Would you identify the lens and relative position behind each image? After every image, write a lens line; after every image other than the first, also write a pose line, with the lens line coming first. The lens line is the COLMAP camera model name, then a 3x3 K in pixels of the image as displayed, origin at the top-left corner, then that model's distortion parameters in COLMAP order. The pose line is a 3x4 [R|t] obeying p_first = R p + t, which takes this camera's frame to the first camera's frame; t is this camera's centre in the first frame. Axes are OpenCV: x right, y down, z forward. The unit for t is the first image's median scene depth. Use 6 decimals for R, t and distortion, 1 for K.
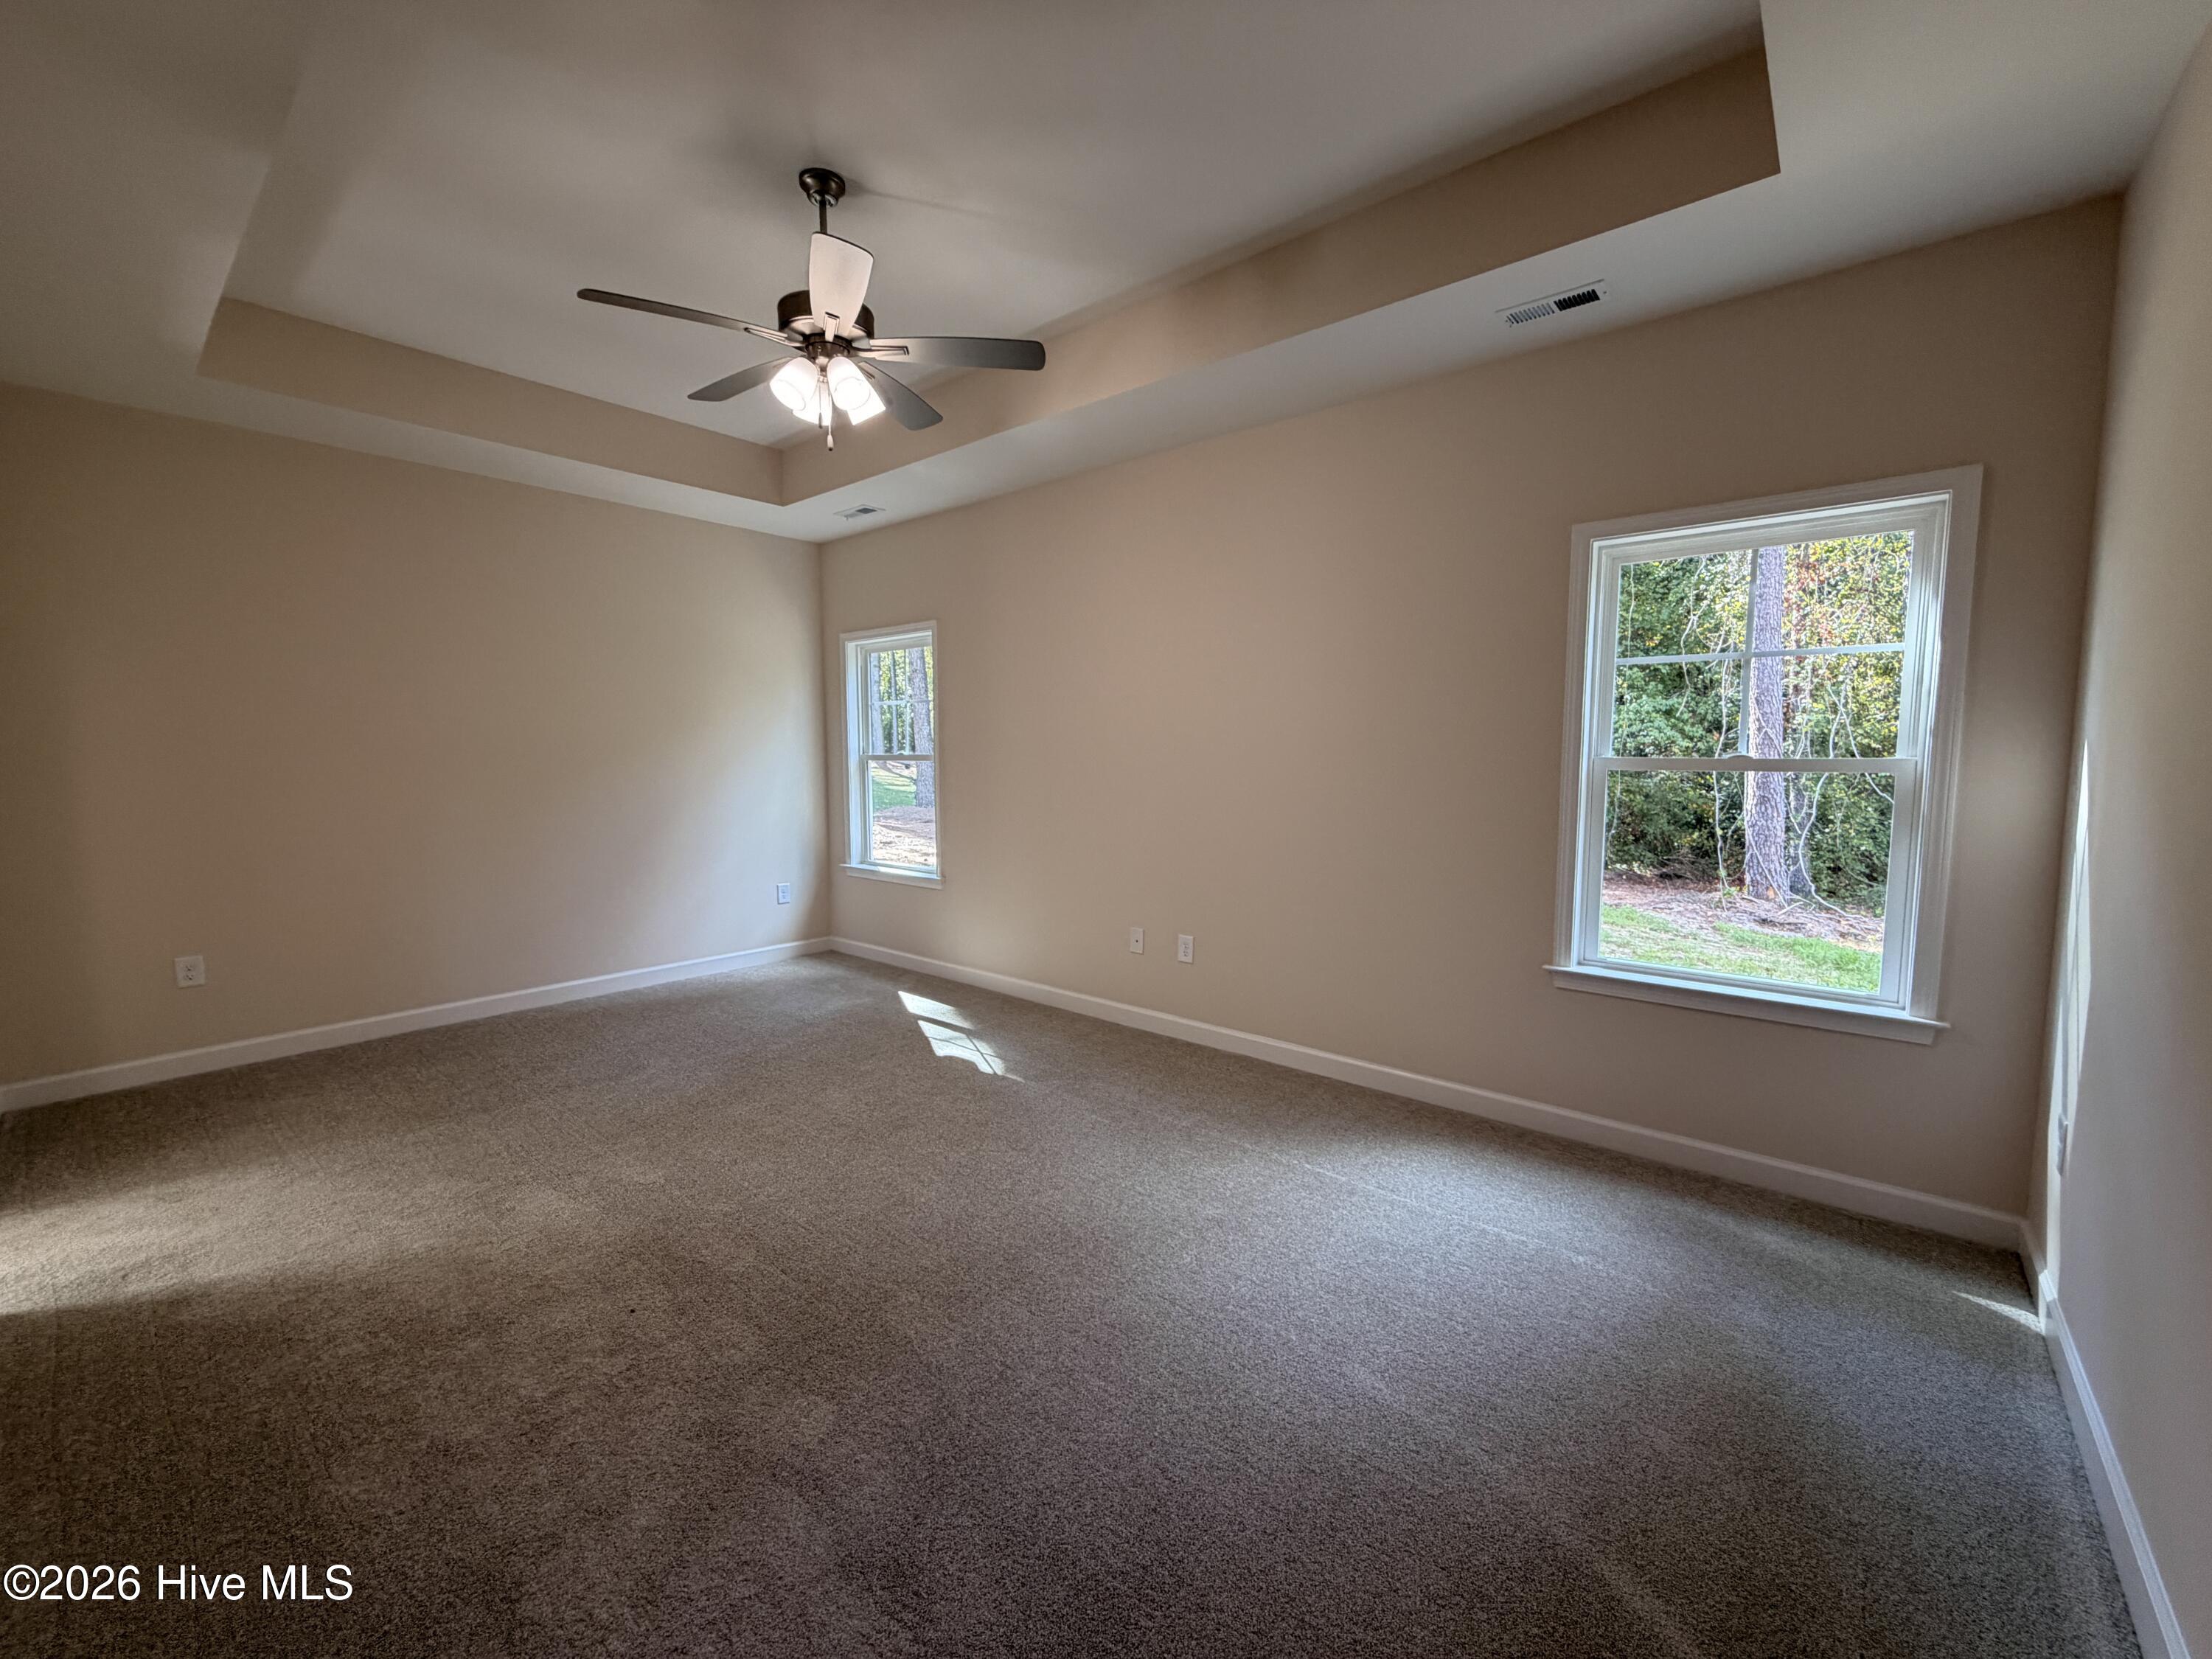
lens RADIAL K [[884.3, 0, 1102.0], [0, 884.3, 821.1], [0, 0, 1]] dist [-0.000899, -0.000079]
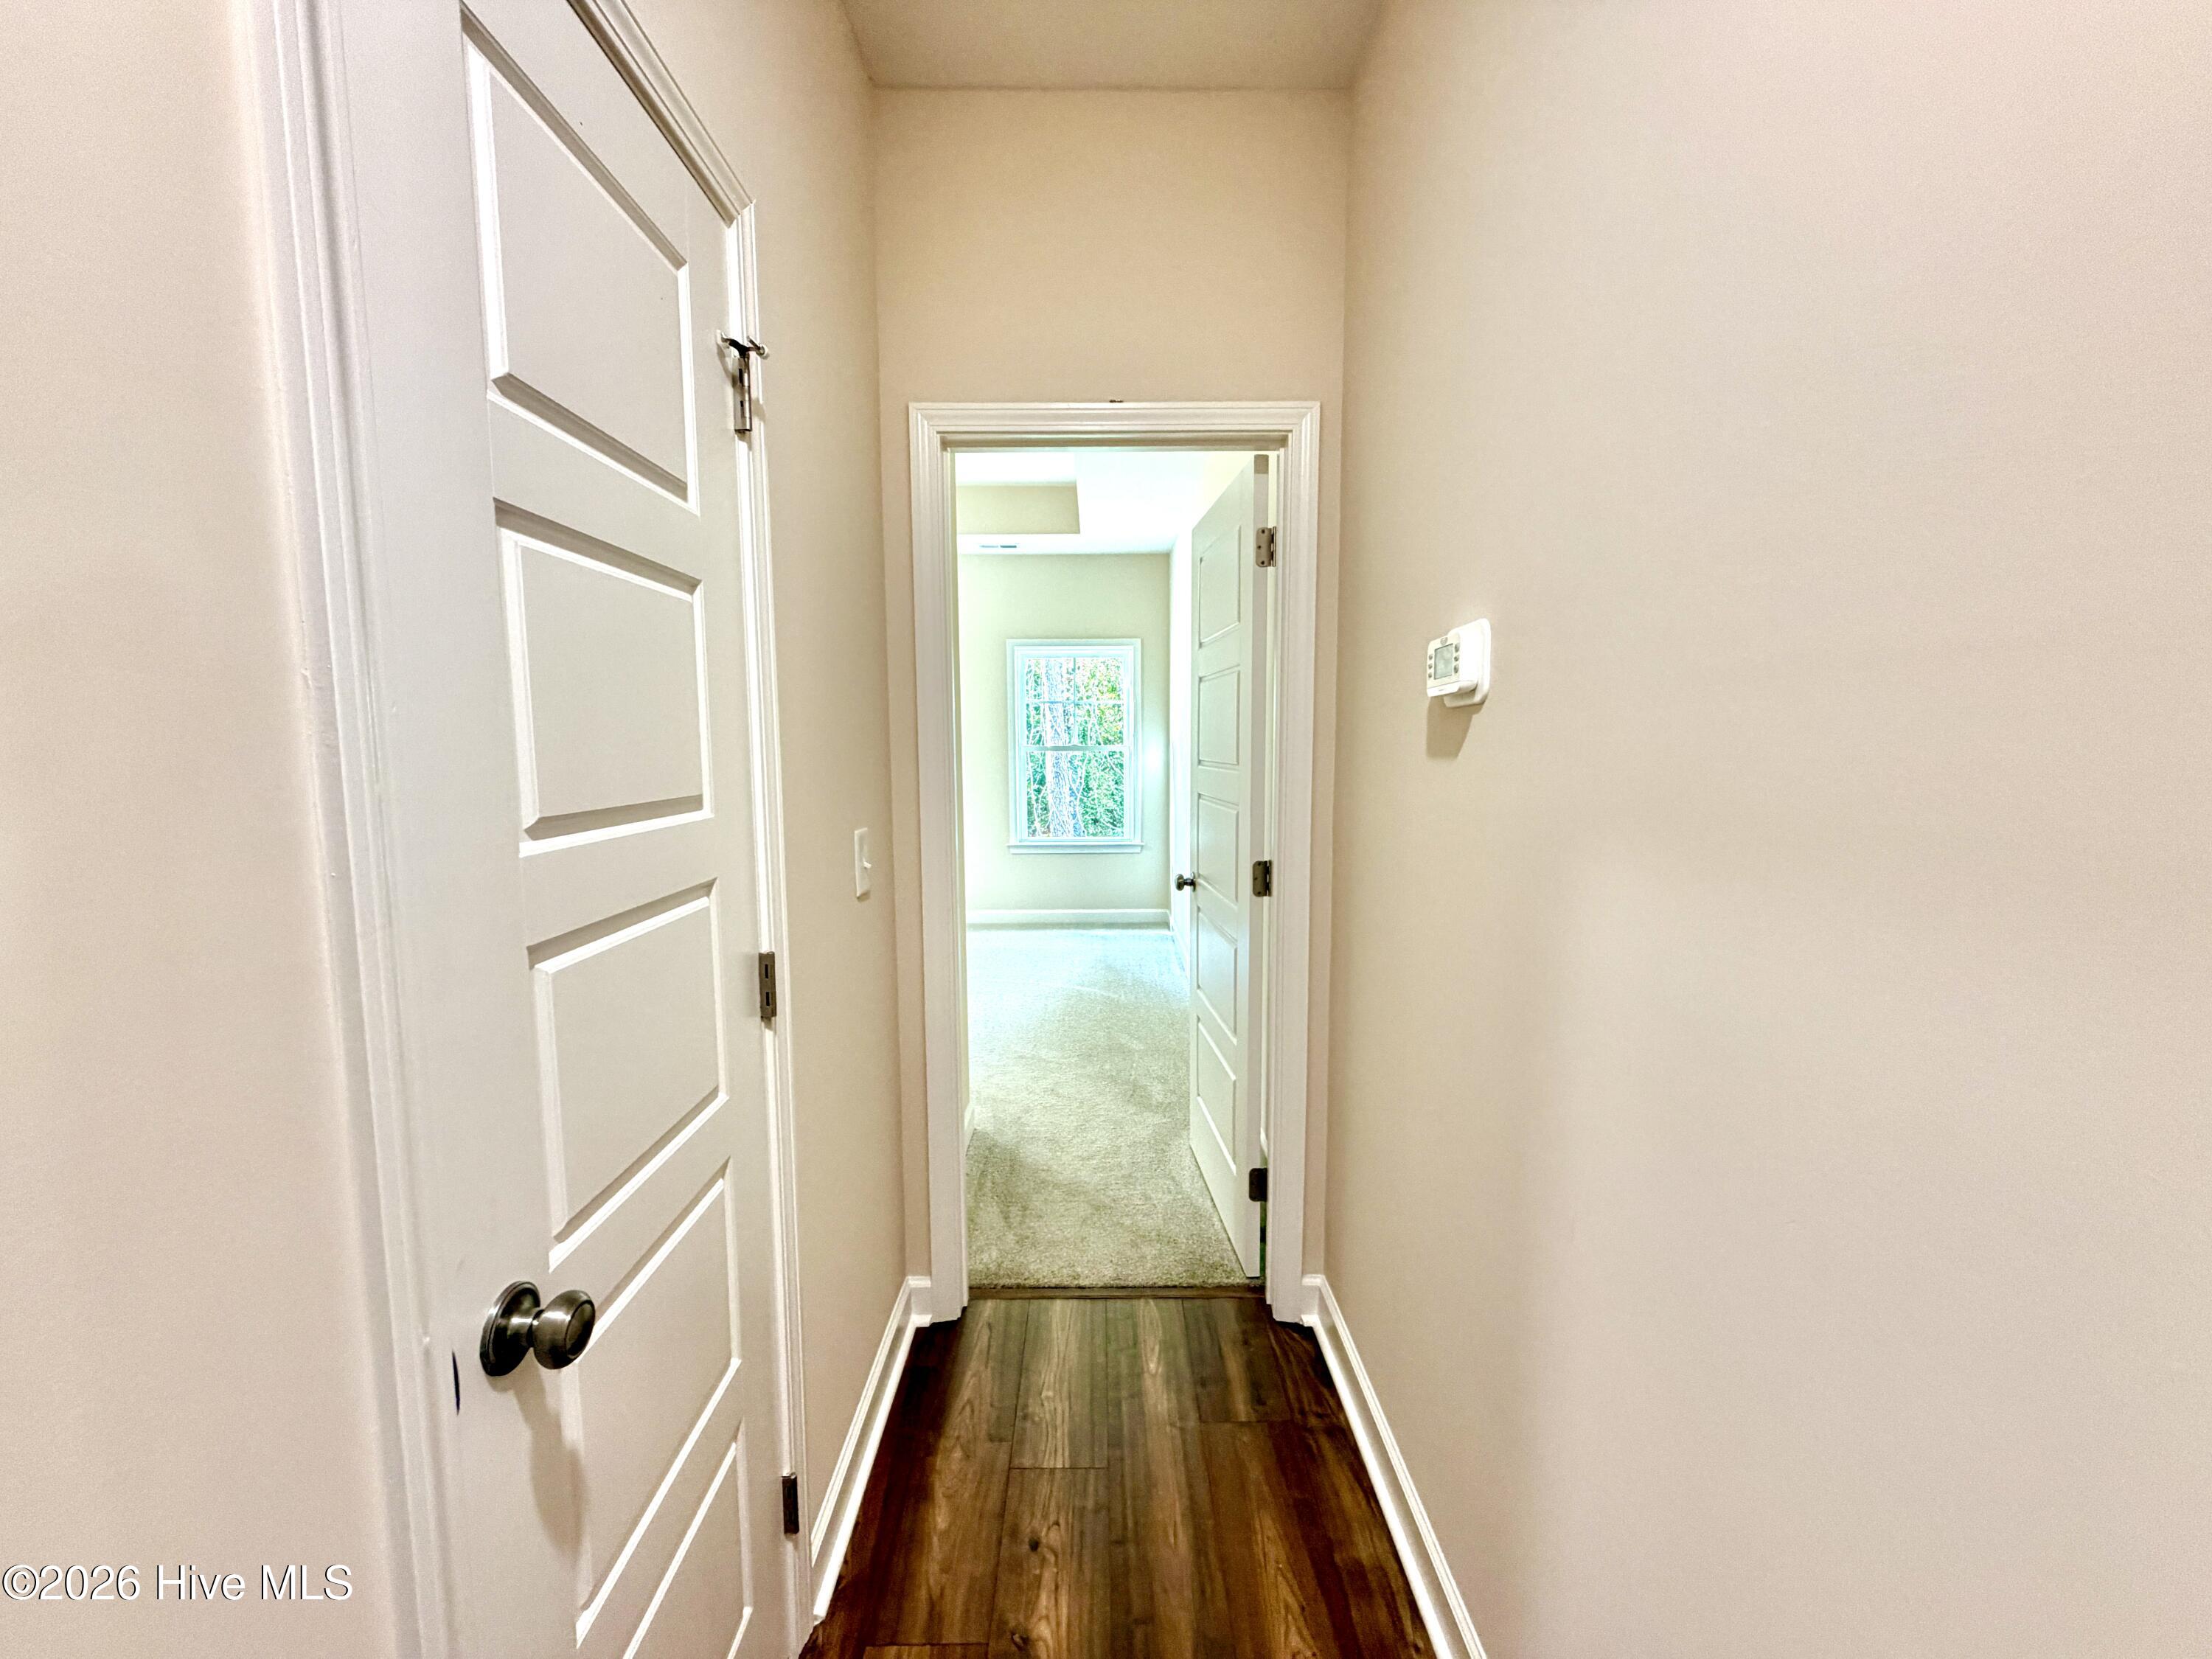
lens RADIAL K [[881.3, 0, 1108.9], [0, 881.3, 837.7], [0, 0, 1]] dist [-0.000580, 0.000013]
pose [[0.751795, -0.085182, 0.653872, -0.173655], [0.071875, 0.996298, 0.047152, 0.018634], [-0.655468, 0.011548, 0.755135, -0.187653]]
